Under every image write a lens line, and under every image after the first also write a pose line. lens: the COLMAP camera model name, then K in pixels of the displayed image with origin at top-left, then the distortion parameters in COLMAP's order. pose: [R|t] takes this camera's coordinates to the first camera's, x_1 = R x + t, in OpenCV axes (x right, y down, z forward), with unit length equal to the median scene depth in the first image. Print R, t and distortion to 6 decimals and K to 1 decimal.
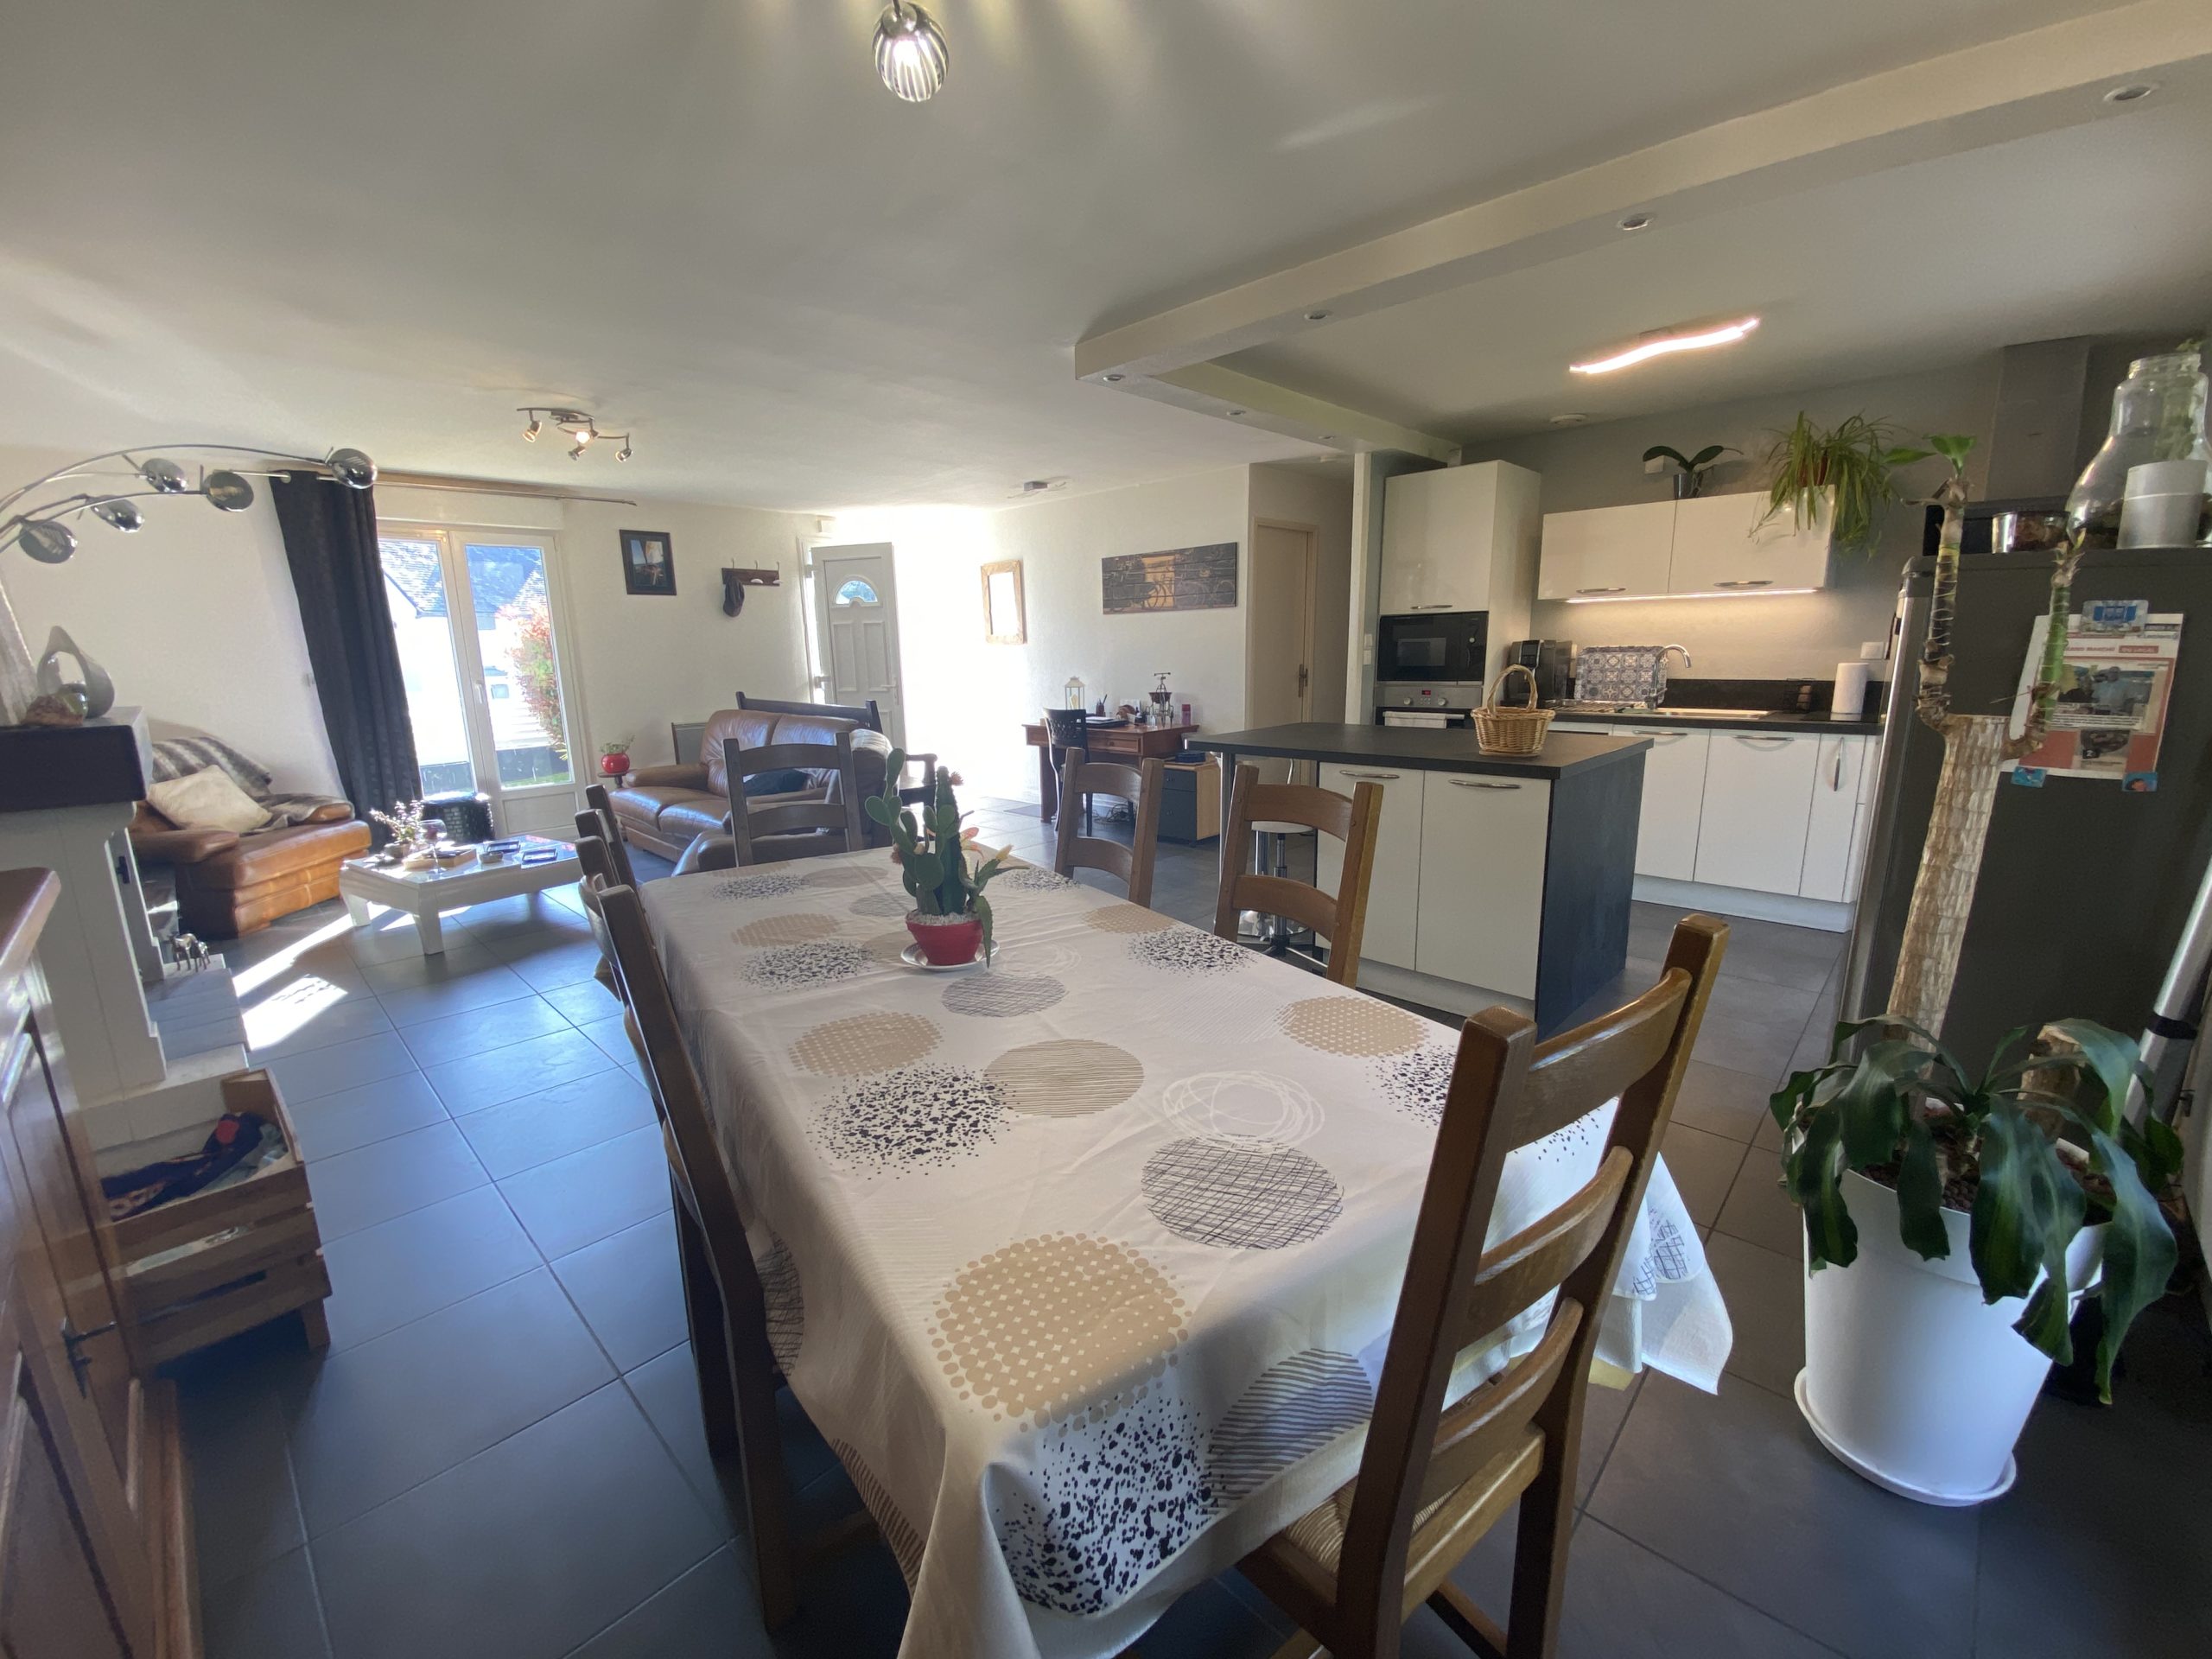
lens RADIAL K [[913.0, 0, 1099.8], [0, 913.0, 839.1], [0, 0, 1]] dist [0.014144, -0.016626]
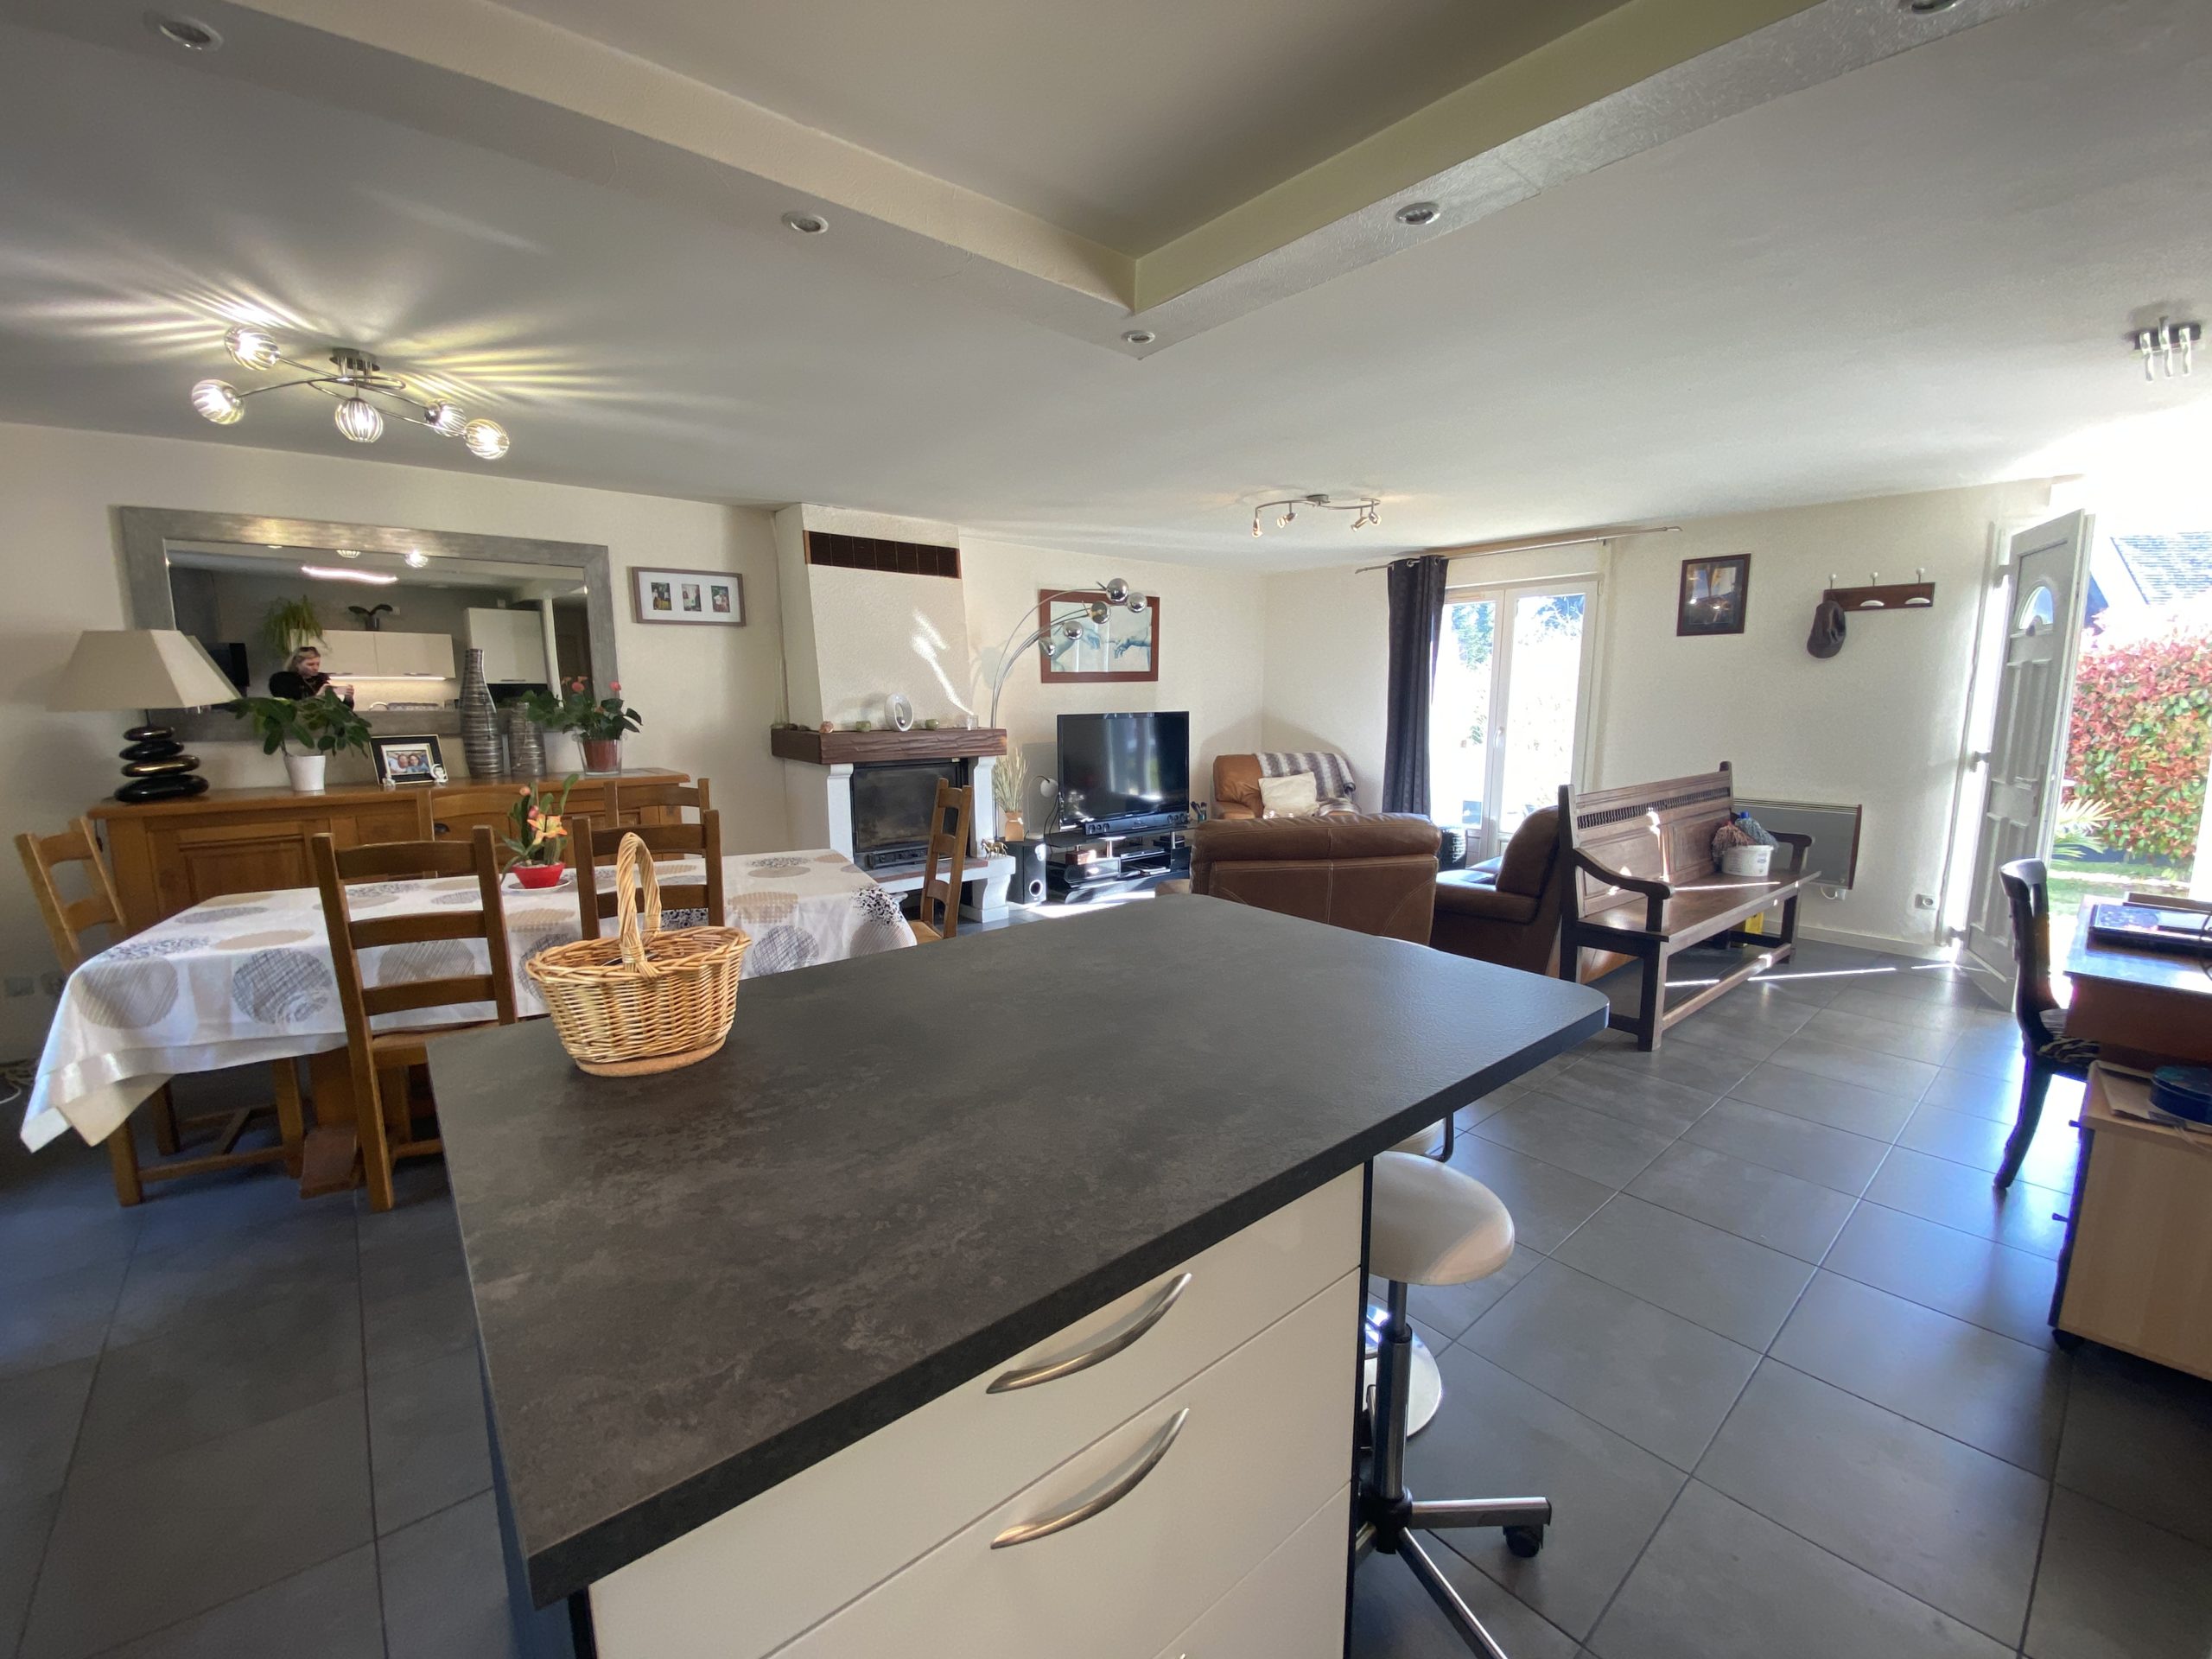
lens RADIAL K [[913.0, 0, 1099.8], [0, 913.0, 839.1], [0, 0, 1]] dist [0.014144, -0.016626]
pose [[-0.103717, 0.173139, -0.979421, 0.388611], [-0.201794, 0.960588, 0.191179, -0.139561], [0.973921, 0.217470, -0.064691, 0.567984]]
